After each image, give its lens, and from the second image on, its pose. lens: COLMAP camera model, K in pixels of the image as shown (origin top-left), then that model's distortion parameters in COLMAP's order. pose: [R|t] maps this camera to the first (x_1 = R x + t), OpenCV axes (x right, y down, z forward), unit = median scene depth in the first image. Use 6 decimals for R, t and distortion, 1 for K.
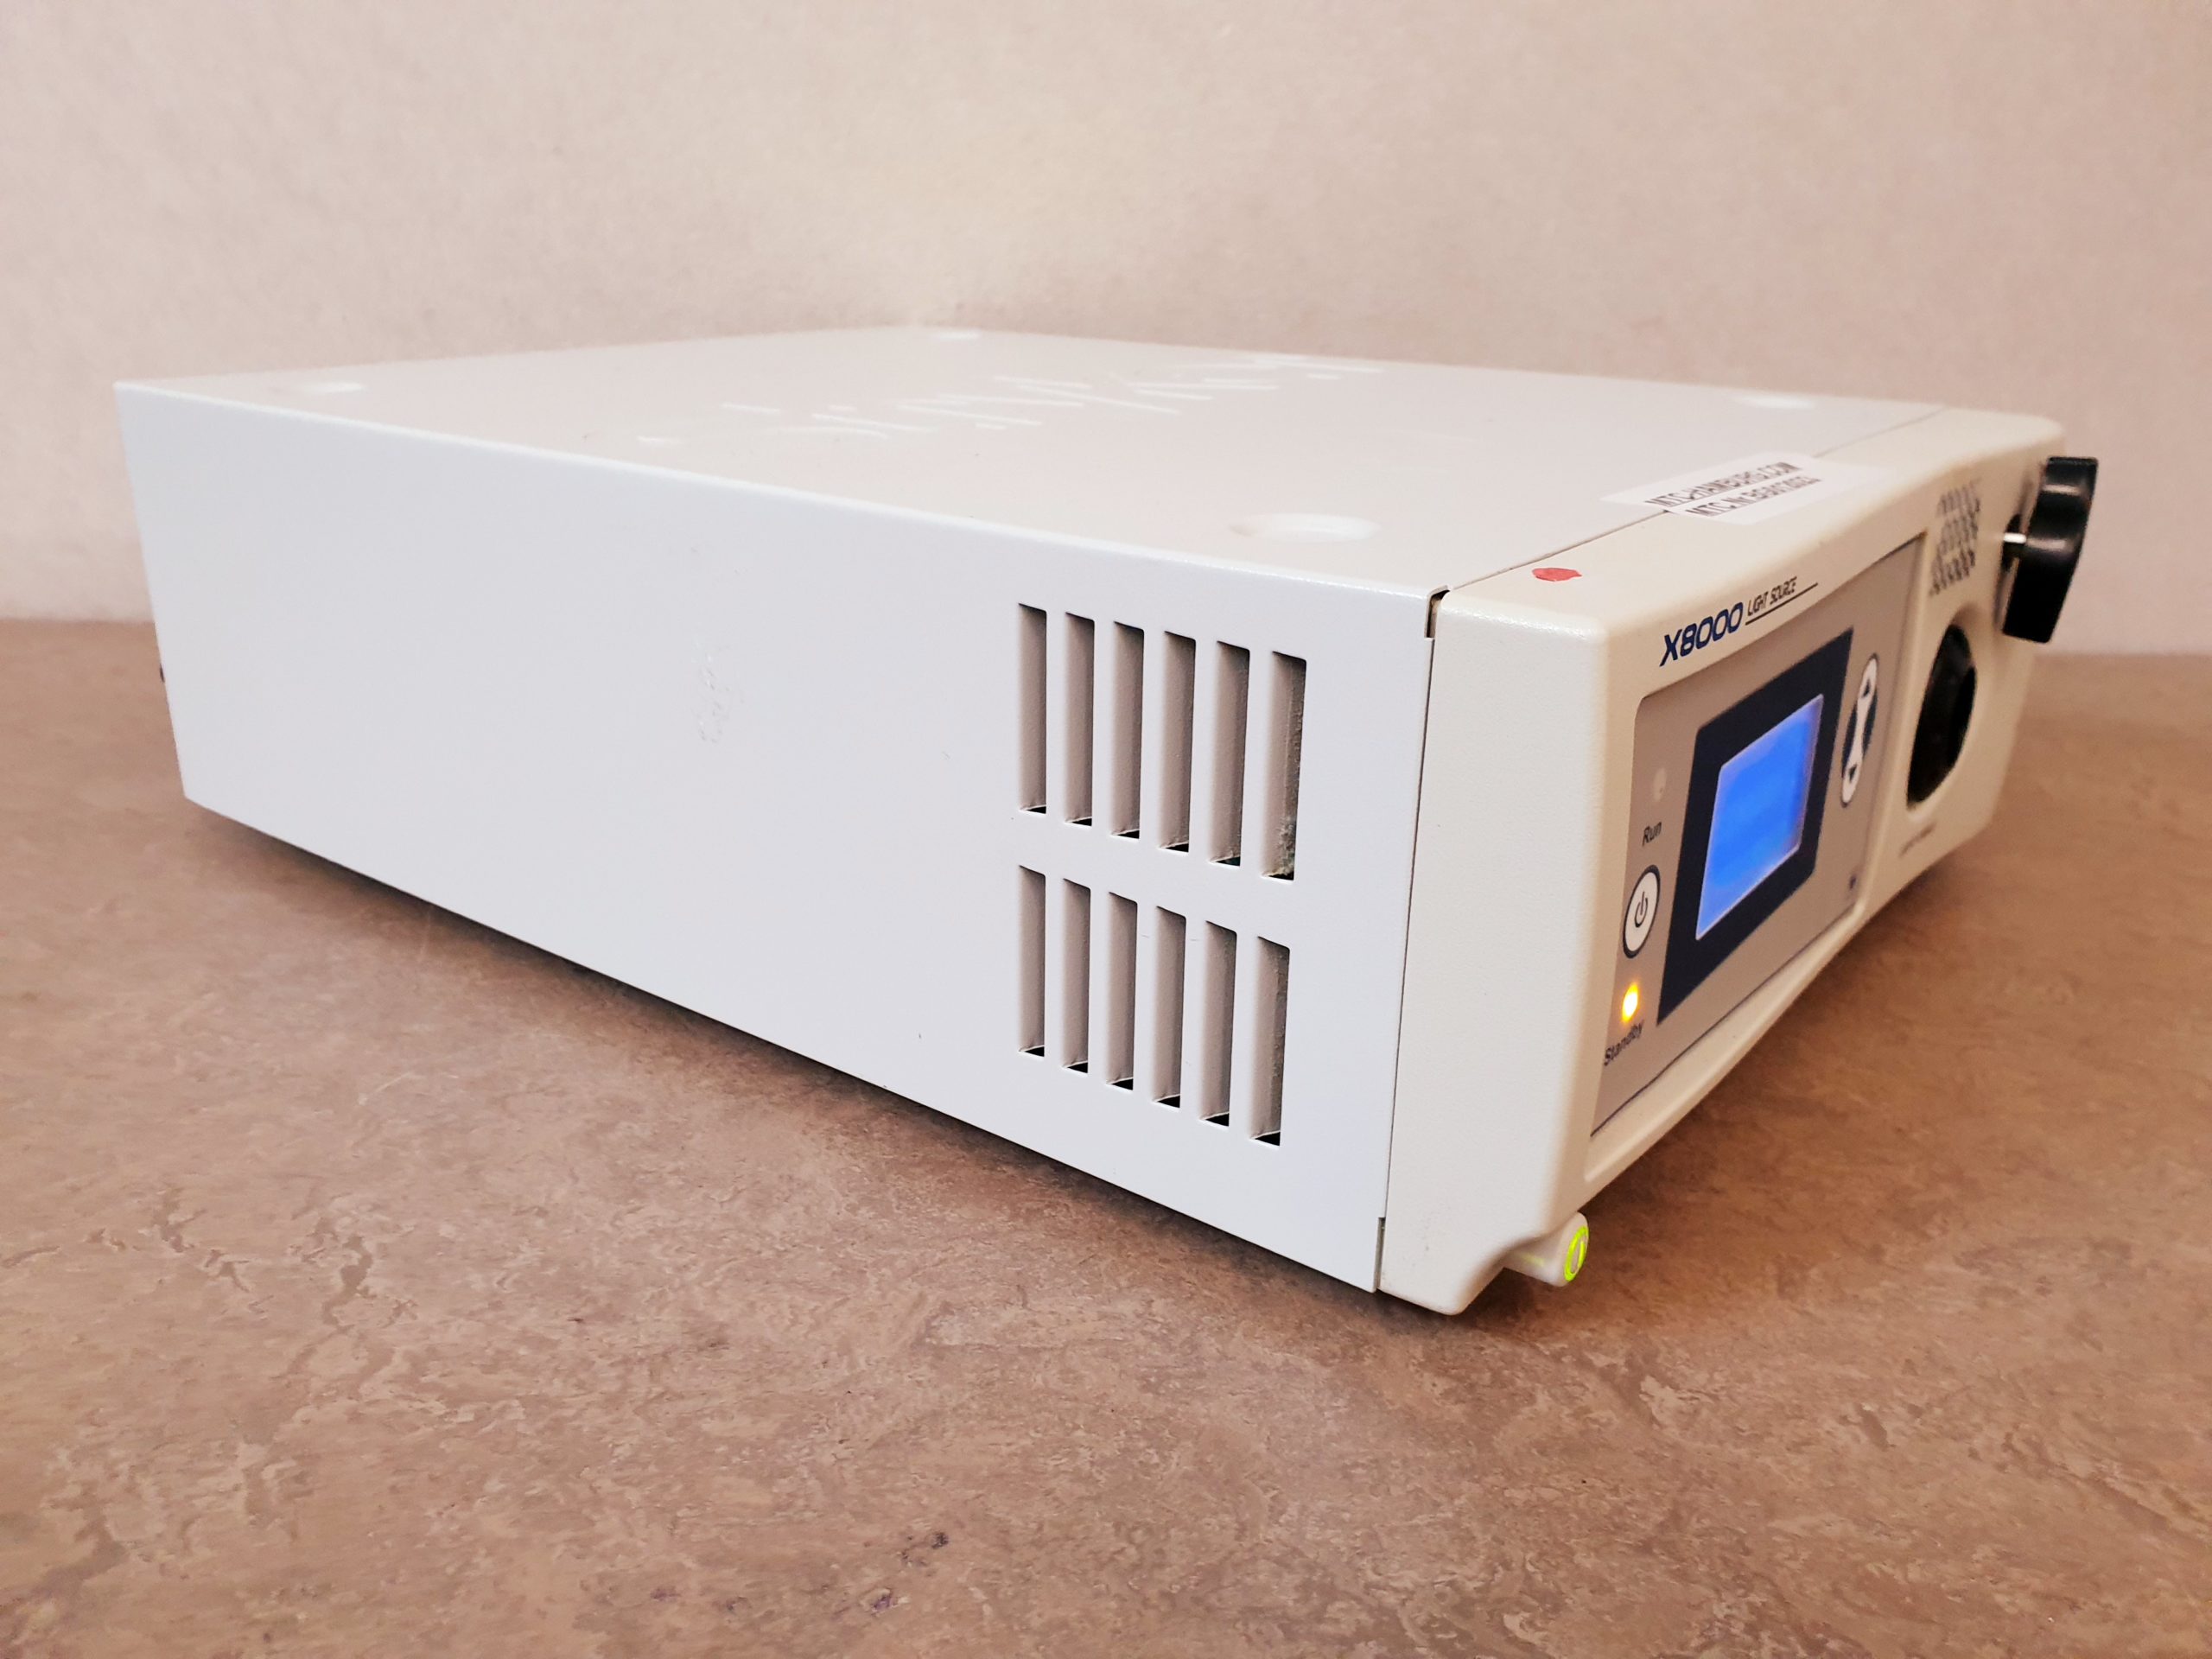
lens RADIAL K [[1689.4, 0, 1097.2], [0, 1689.4, 833.8], [0, 0, 1]] dist [-0.024430, 0.045133]
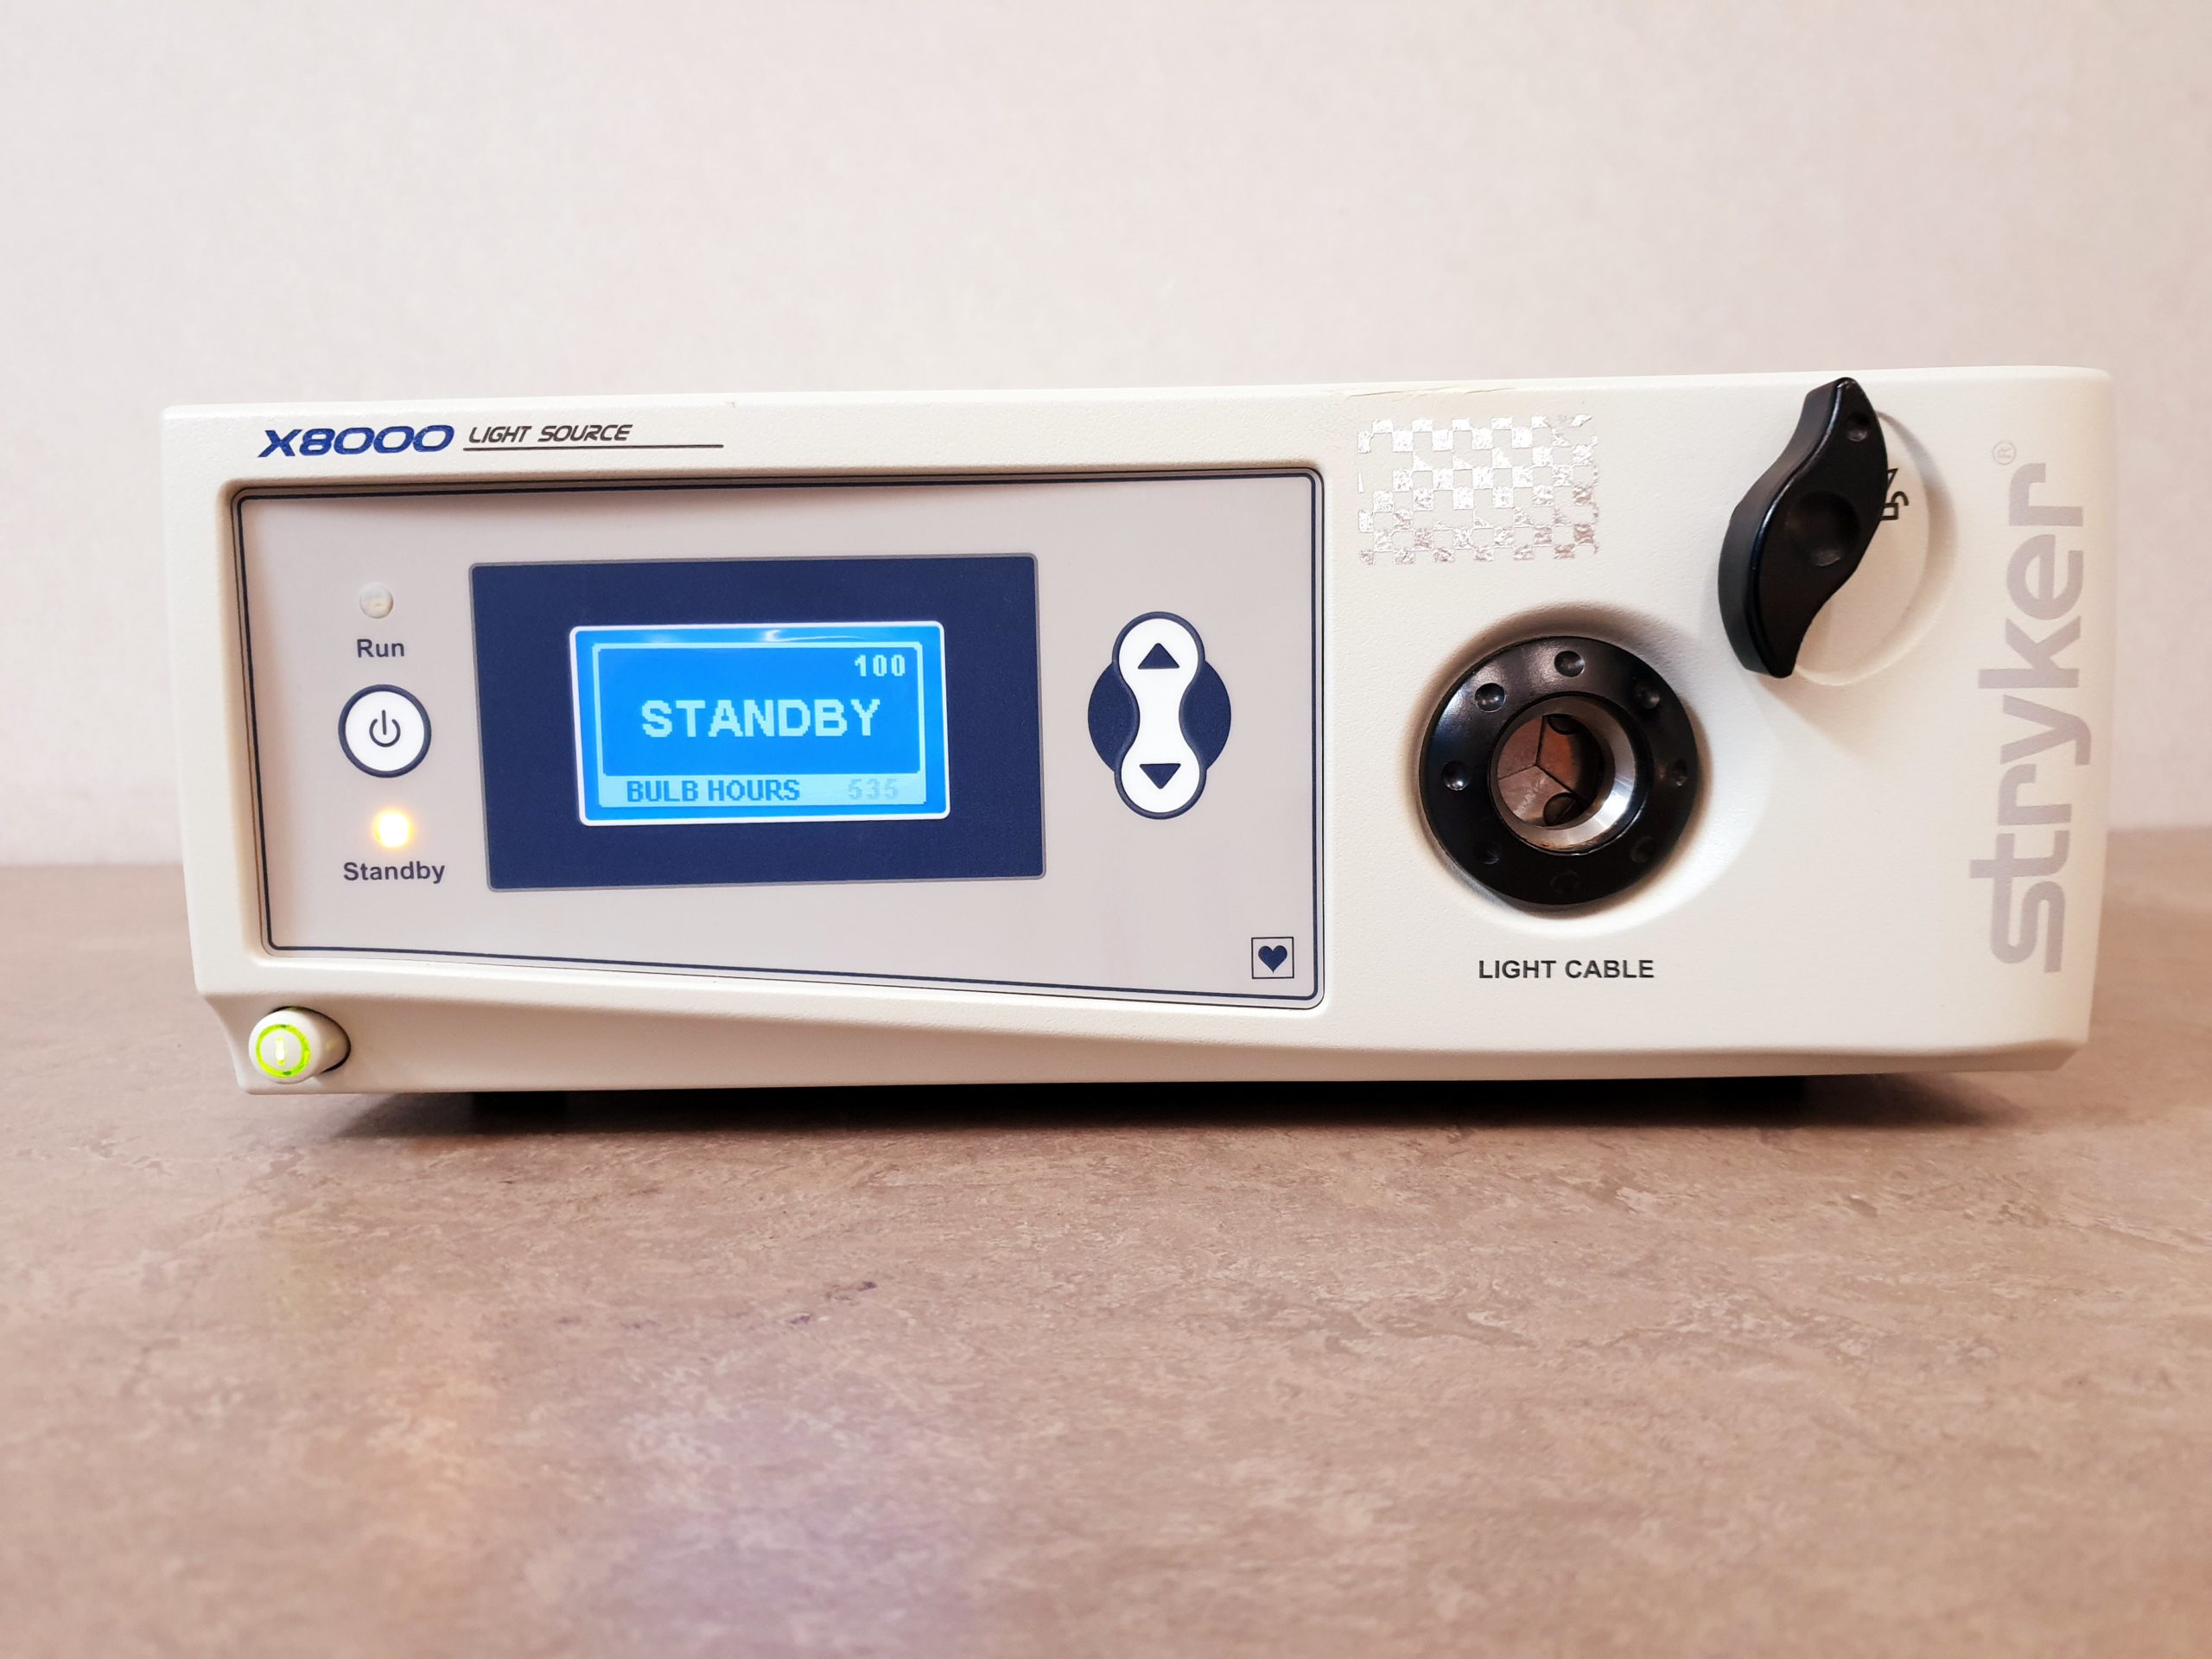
lens RADIAL K [[1689.4, 0, 1096.8], [0, 1689.4, 835.7], [0, 0, 1]] dist [-0.024430, 0.045133]
pose [[0.999411, -0.033191, -0.008770, 0.046537], [0.030050, 0.969302, -0.244031, 0.368331], [0.016600, 0.243624, 0.969728, 0.024979]]
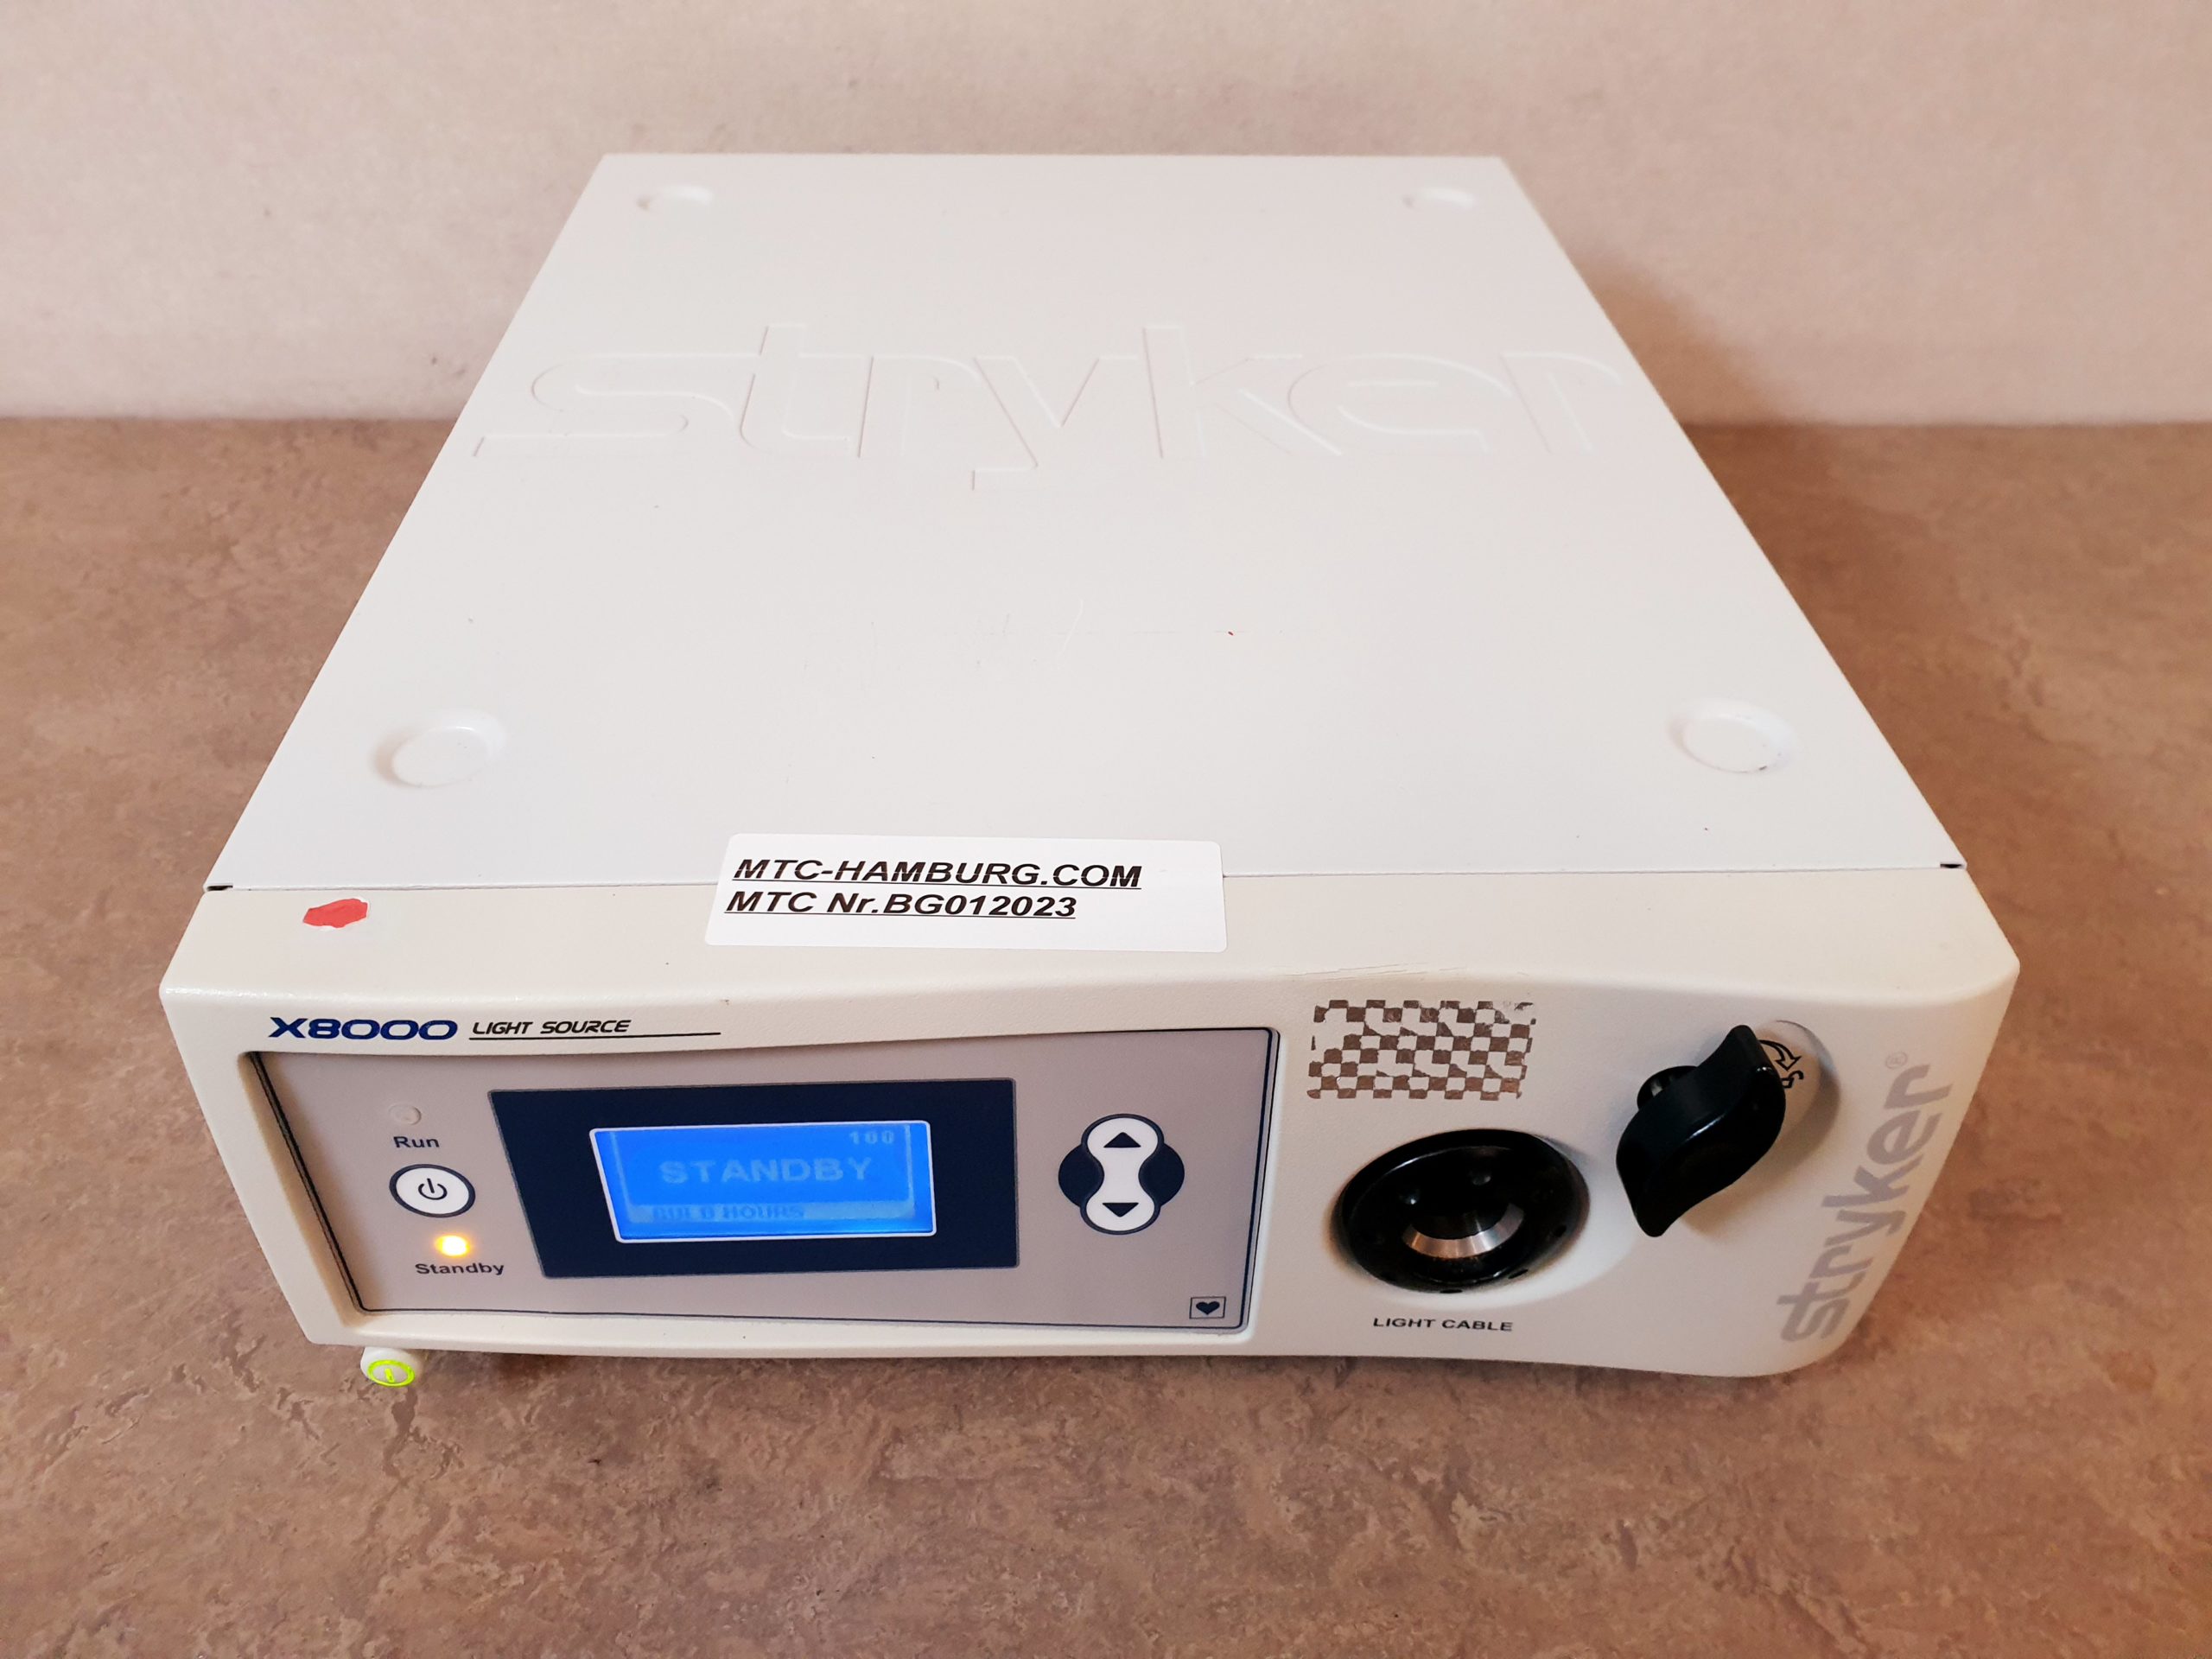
lens RADIAL K [[1689.4, 0, 1094.5], [0, 1689.4, 825.5], [0, 0, 1]] dist [-0.024430, 0.045133]
pose [[0.999509, -0.018893, 0.025012, 0.034895], [0.010392, 0.952545, 0.304219, -0.560348], [-0.029573, -0.303810, 0.952274, -0.038414]]
